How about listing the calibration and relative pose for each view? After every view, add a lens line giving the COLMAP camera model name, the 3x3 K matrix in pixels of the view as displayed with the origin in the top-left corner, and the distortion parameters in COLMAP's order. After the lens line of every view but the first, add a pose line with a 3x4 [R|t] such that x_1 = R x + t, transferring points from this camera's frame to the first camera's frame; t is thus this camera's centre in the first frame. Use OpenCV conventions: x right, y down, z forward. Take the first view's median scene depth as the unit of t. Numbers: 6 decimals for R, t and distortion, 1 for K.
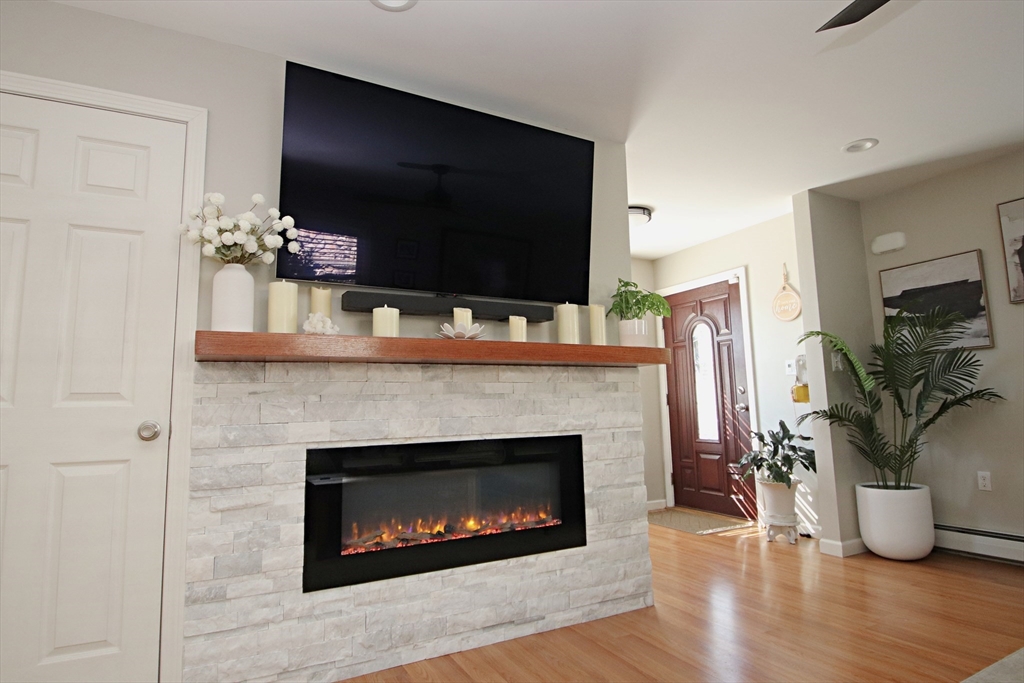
lens RADIAL K [[561.1, 0, 509.0], [0, 561.1, 333.8], [0, 0, 1]] dist [0.024801, -0.038423]
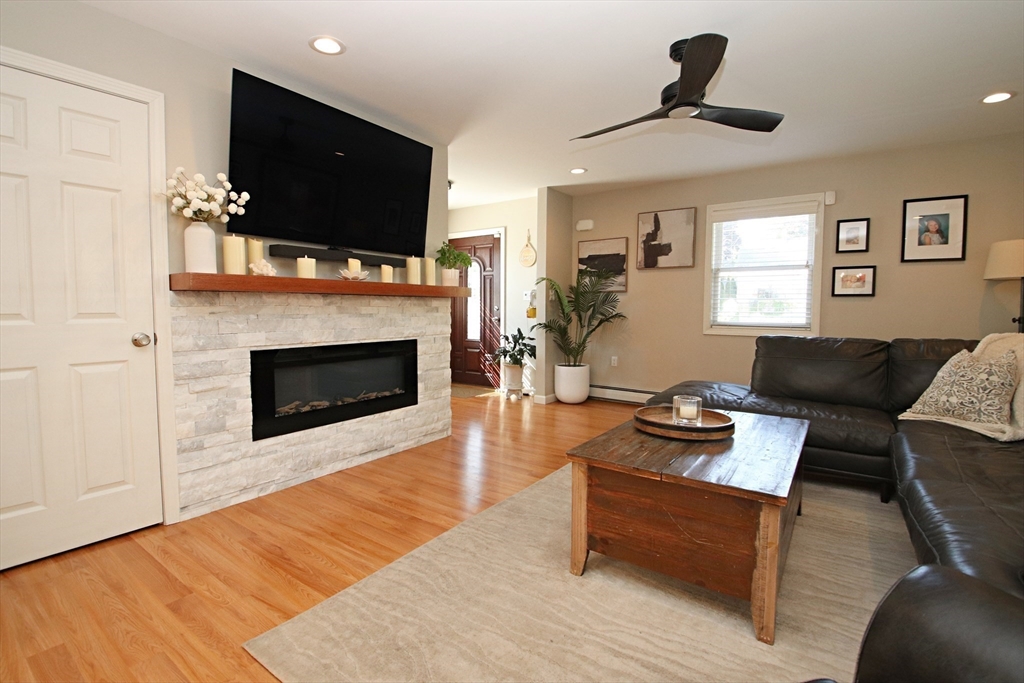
lens RADIAL K [[475.8, 0, 508.3], [0, 475.8, 331.9], [0, 0, 1]] dist [0.001469, -0.017620]
pose [[0.894163, 0.004103, 0.447723, -0.266097], [-0.084333, 0.983604, 0.159411, -0.086585], [-0.439728, -0.180297, 0.879848, -0.335940]]
